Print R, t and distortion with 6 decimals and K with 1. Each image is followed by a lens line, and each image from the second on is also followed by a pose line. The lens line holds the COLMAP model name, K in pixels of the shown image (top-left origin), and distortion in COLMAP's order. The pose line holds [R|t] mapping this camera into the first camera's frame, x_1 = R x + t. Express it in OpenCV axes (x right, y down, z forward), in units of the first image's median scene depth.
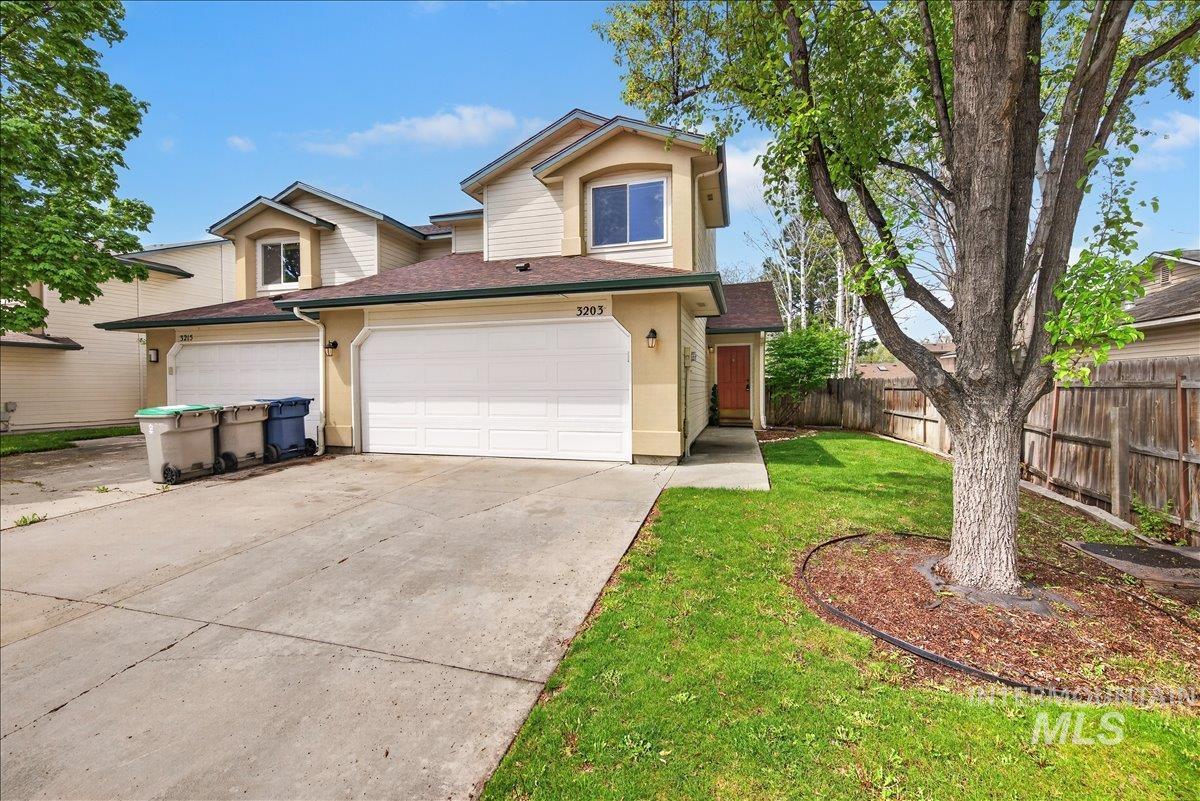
lens RADIAL K [[471.8, 0, 603.7], [0, 471.8, 393.1], [0, 0, 1]] dist [0.006251, -0.002163]
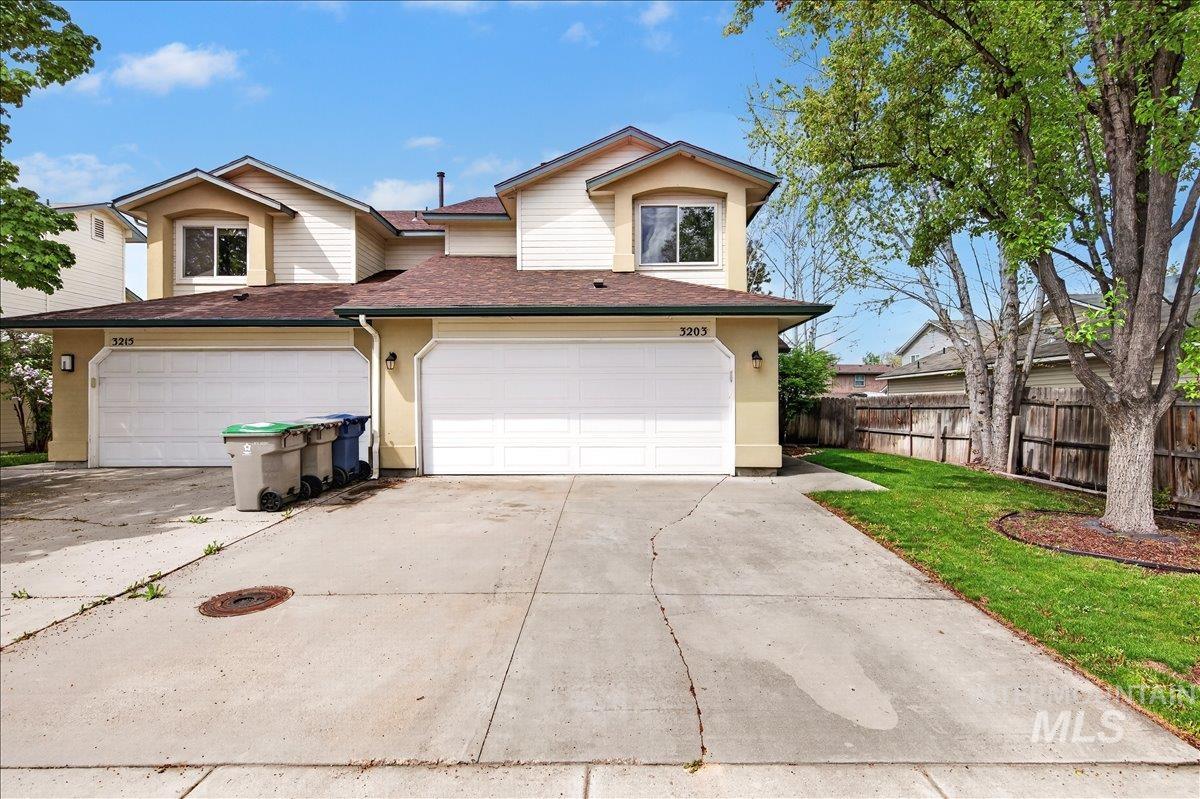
lens RADIAL K [[551.4, 0, 590.9], [0, 551.4, 406.8], [0, 0, 1]] dist [0.002127, 0.000895]
pose [[0.972165, 0.003121, 0.234275, -0.445408], [0.000121, 0.999904, -0.013823, 0.008018], [-0.234296, 0.013466, 0.972072, -0.114671]]
